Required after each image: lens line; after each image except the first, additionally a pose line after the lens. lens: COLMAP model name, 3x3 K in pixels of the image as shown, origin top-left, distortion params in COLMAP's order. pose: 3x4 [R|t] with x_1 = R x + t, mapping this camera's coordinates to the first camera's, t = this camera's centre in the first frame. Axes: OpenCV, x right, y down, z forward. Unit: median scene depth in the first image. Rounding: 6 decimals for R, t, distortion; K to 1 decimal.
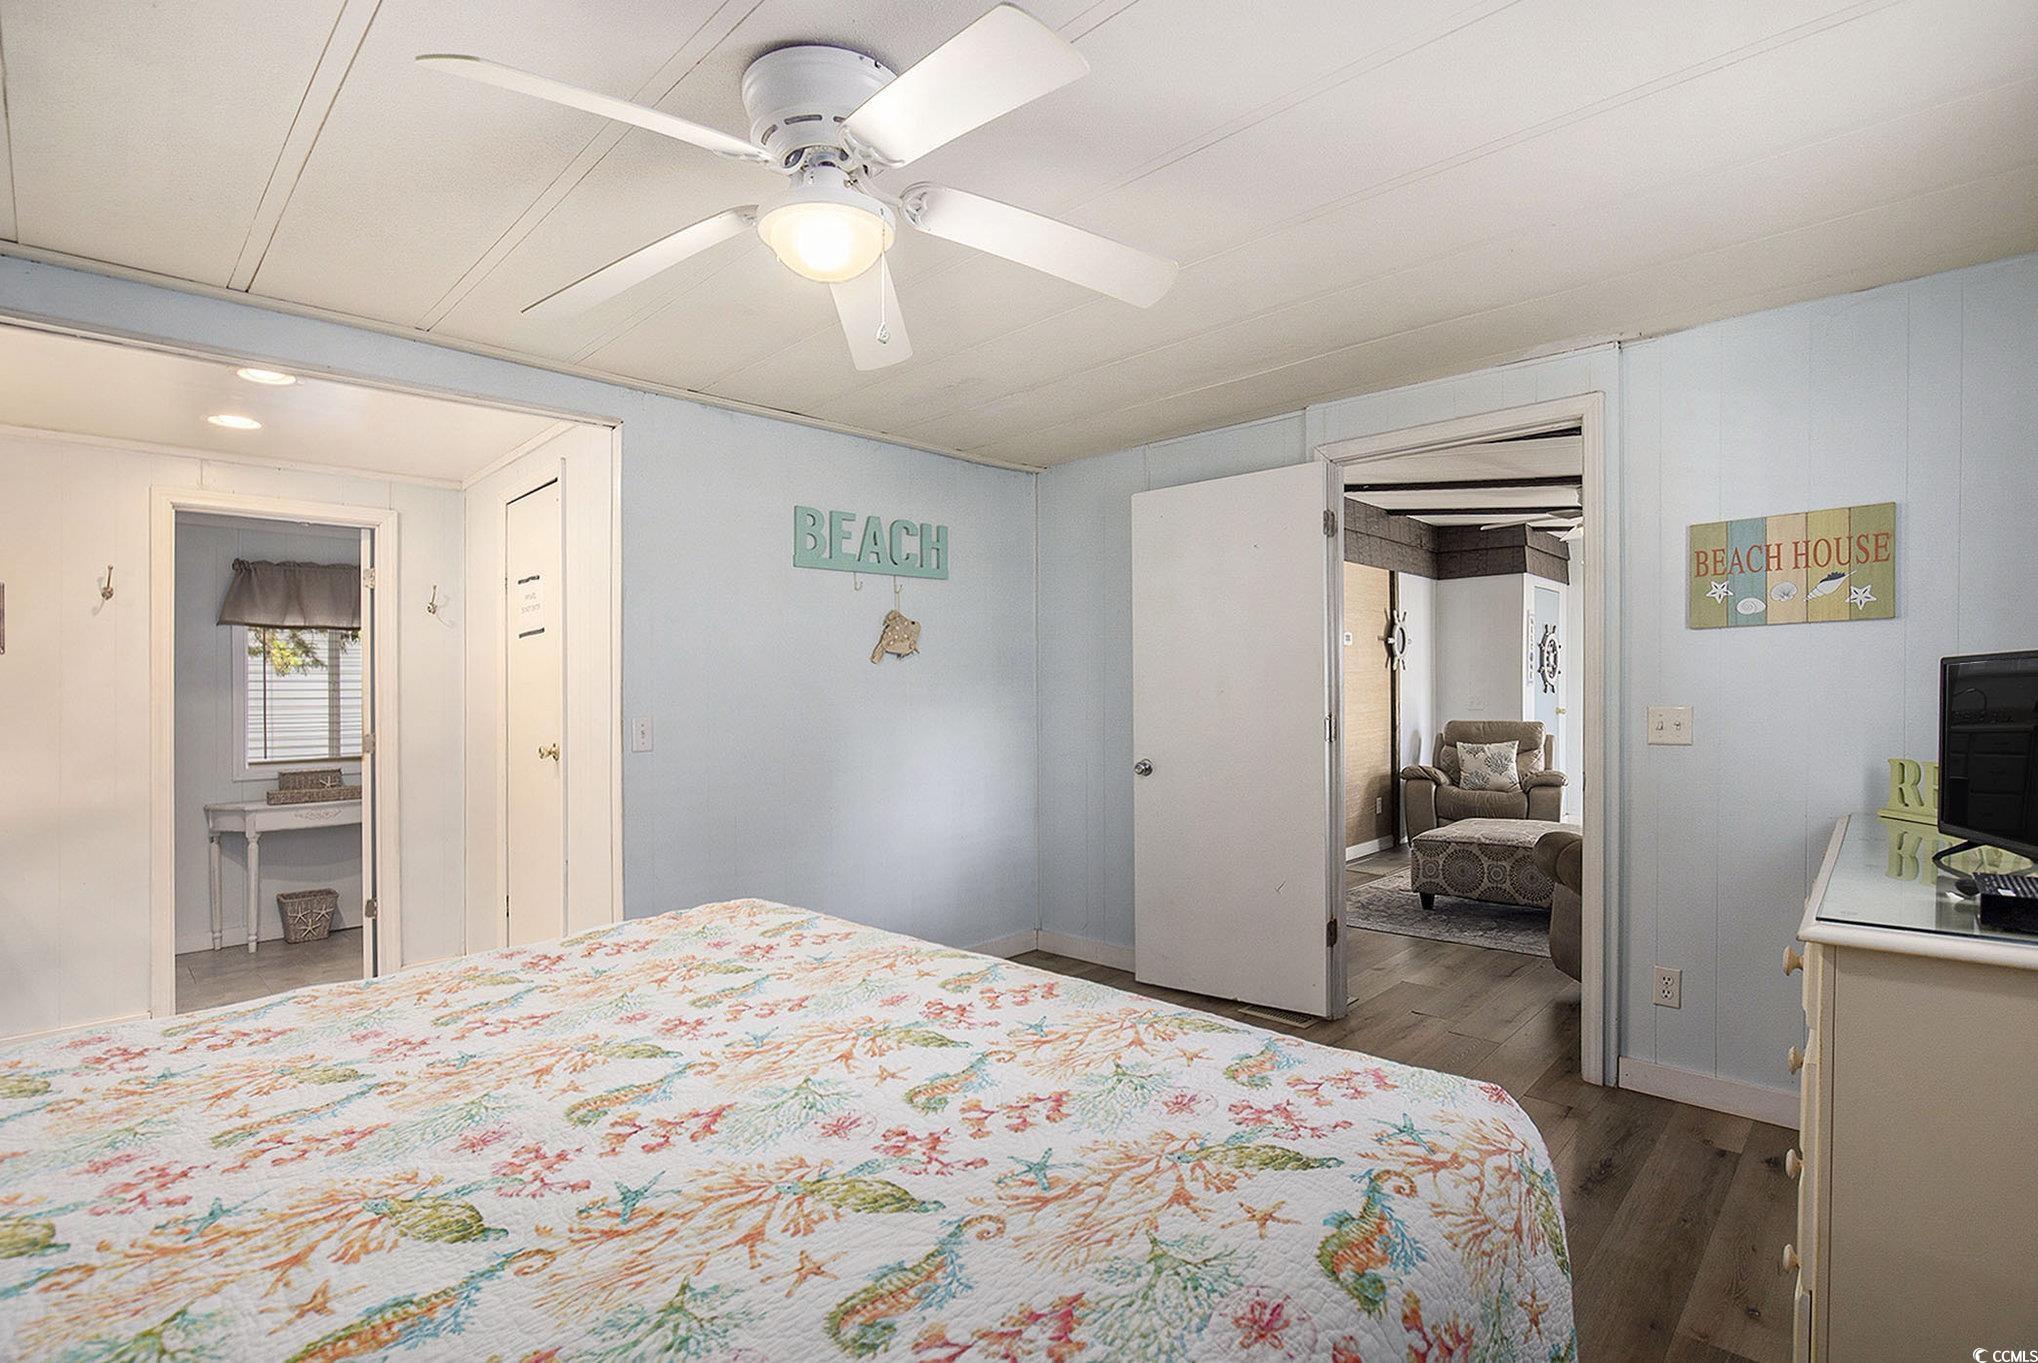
lens RADIAL K [[959.2, 0, 993.8], [0, 959.2, 686.0], [0, 0, 1]] dist [-0.006981, 0.000696]
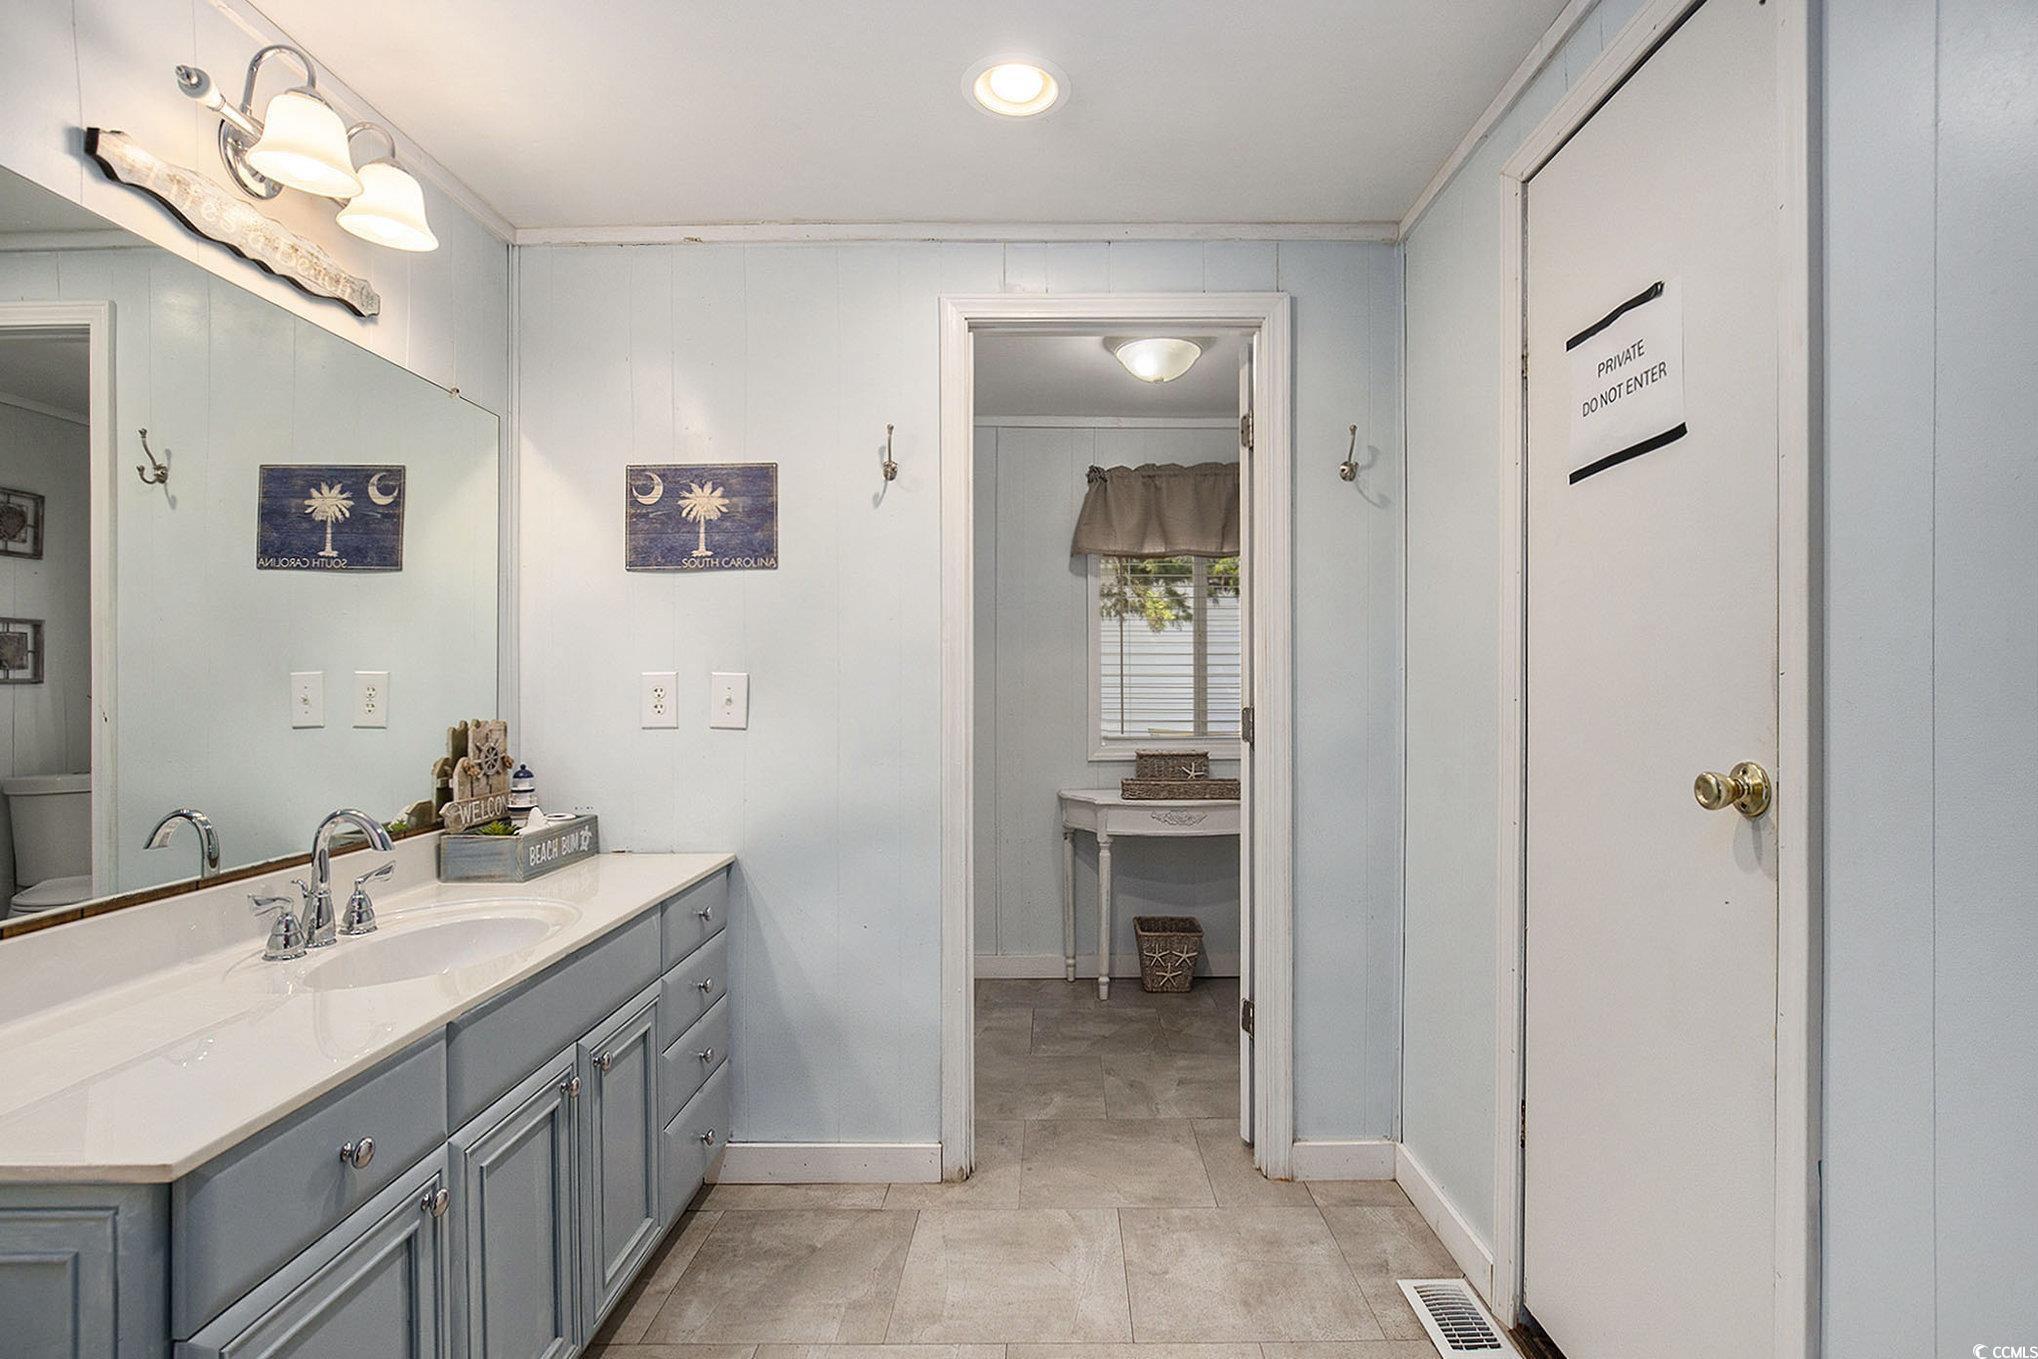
lens RADIAL K [[938.9, 0, 1037.6], [0, 938.9, 683.4], [0, 0, 1]] dist [-0.024197, 0.001023]
pose [[0.702766, 0.018582, -0.711179, -0.293758], [0.000489, 0.999646, 0.026603, 0.017780], [0.711421, -0.019044, 0.702508, 0.446035]]
